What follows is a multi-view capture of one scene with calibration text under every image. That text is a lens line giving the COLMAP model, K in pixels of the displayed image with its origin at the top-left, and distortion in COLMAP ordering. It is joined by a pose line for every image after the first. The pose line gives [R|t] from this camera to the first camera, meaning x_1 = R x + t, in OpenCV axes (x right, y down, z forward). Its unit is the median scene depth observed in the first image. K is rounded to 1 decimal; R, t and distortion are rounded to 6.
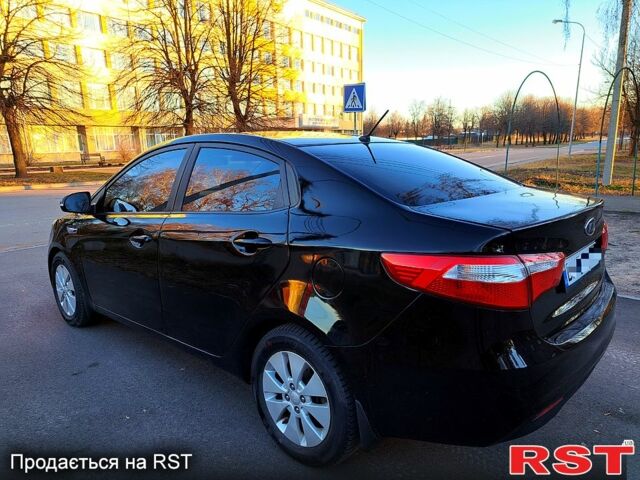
lens RADIAL K [[465.6, 0, 321.0], [0, 465.6, 255.3], [0, 0, 1]] dist [0.052578, -0.001920]
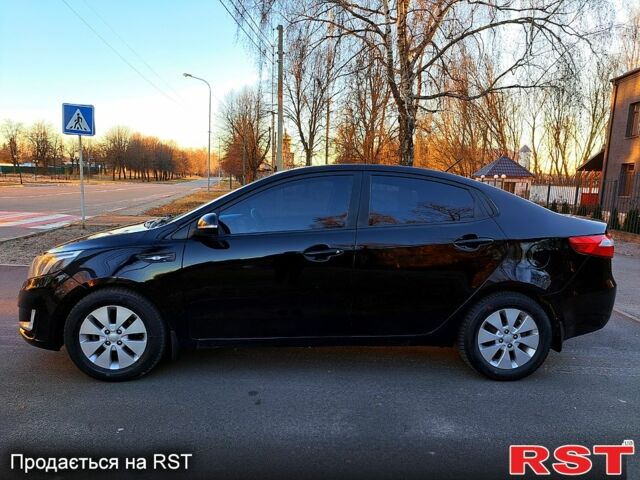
lens RADIAL K [[473.4, 0, 333.0], [0, 473.4, 240.7], [0, 0, 1]] dist [0.045862, -0.001881]
pose [[0.684947, -0.045090, 0.727196, -0.276749], [0.119569, 0.991508, -0.051143, -0.001100], [-0.718715, 0.121980, 0.684522, 0.050535]]
